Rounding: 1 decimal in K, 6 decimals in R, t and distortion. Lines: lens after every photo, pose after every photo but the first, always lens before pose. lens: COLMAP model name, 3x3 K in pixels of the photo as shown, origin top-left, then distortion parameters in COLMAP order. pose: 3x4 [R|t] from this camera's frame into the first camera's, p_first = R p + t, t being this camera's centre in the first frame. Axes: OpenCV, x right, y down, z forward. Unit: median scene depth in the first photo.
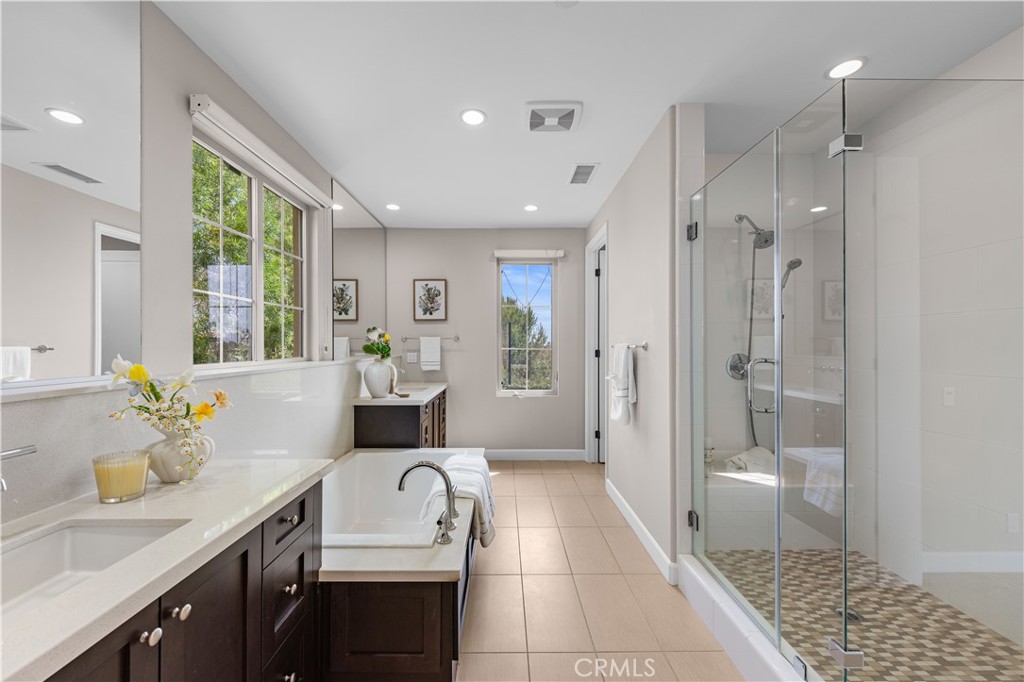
lens RADIAL K [[404.1, 0, 504.6], [0, 404.1, 344.2], [0, 0, 1]] dist [-0.036940, -0.000028]
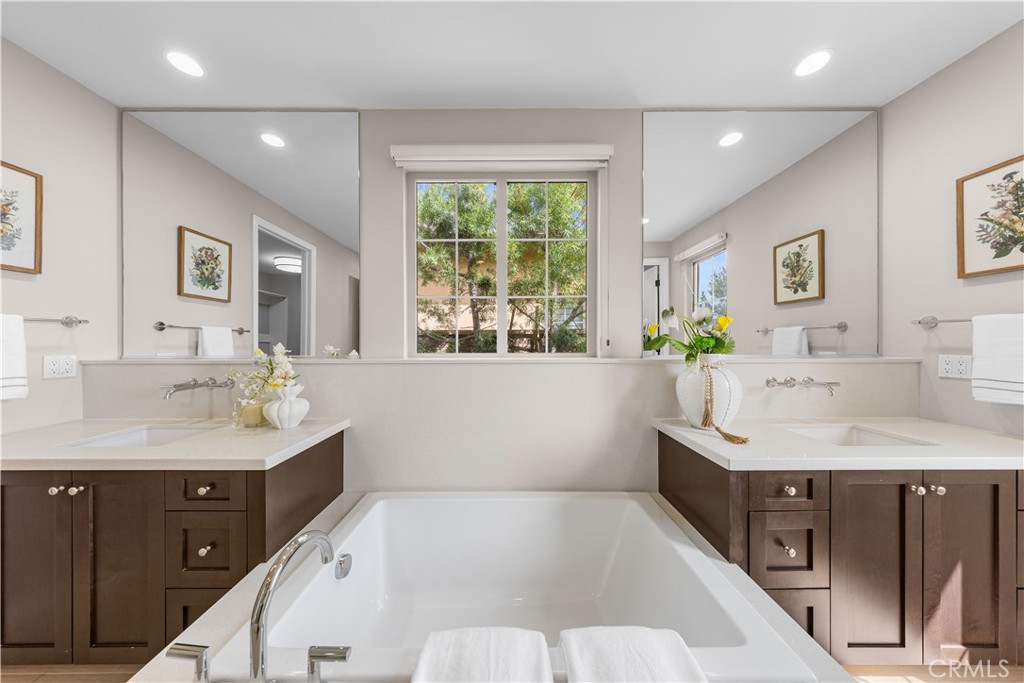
lens RADIAL K [[289.3, 0, 512.0], [0, 289.3, 341.5], [0, 0, 1]] dist [0.000271, 0.000001]
pose [[-0.001051, 0.004907, -0.999987, 0.076267], [0.003655, 0.999981, 0.004903, 0.003952], [0.999993, -0.003650, -0.001069, 0.537047]]
